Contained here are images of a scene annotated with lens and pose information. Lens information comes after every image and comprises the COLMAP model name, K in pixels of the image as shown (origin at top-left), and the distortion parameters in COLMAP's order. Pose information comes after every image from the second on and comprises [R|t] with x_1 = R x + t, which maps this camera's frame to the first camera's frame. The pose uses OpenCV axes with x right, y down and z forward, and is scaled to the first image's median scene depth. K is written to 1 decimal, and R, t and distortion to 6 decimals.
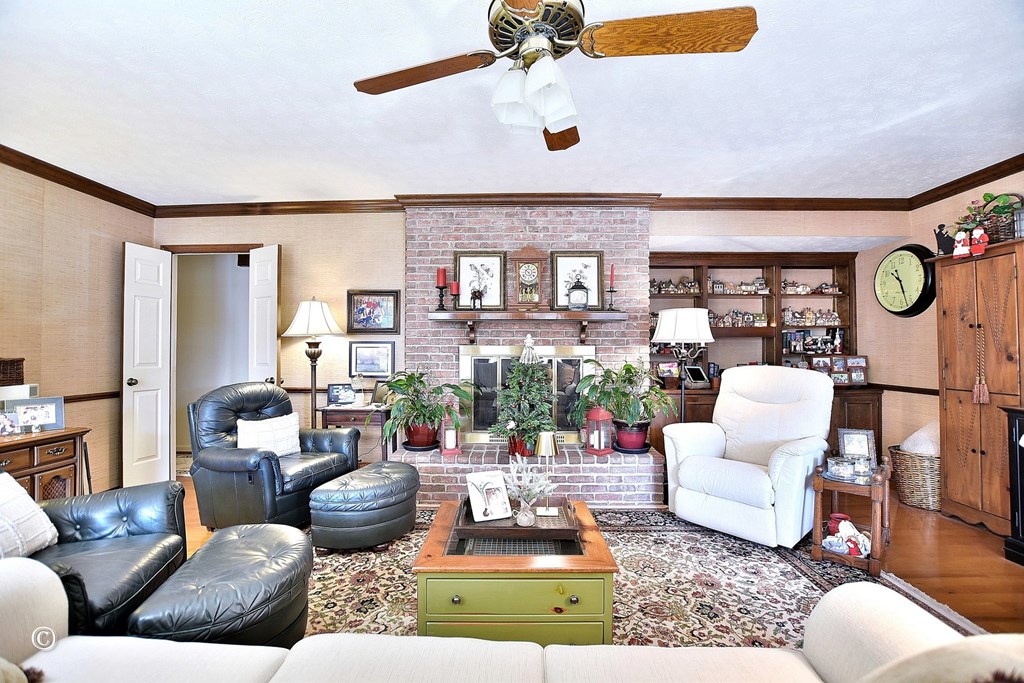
lens RADIAL K [[464.5, 0, 512.0], [0, 464.5, 341.5], [0, 0, 1]] dist [-0.014860, -0.004872]
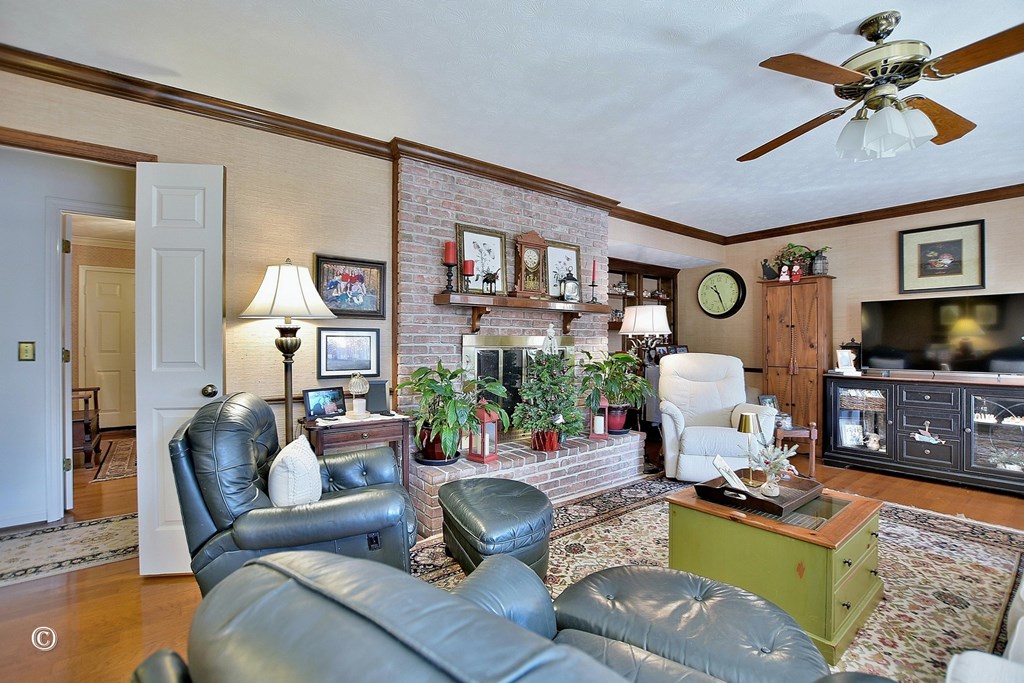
lens RADIAL K [[464.5, 0, 512.0], [0, 464.5, 341.5], [0, 0, 1]] dist [-0.014860, -0.004872]
pose [[0.772732, 0.000870, 0.634732, -0.588251], [-0.014041, 0.999778, 0.015723, 0.006052], [-0.634577, -0.021062, 0.772572, 0.282444]]
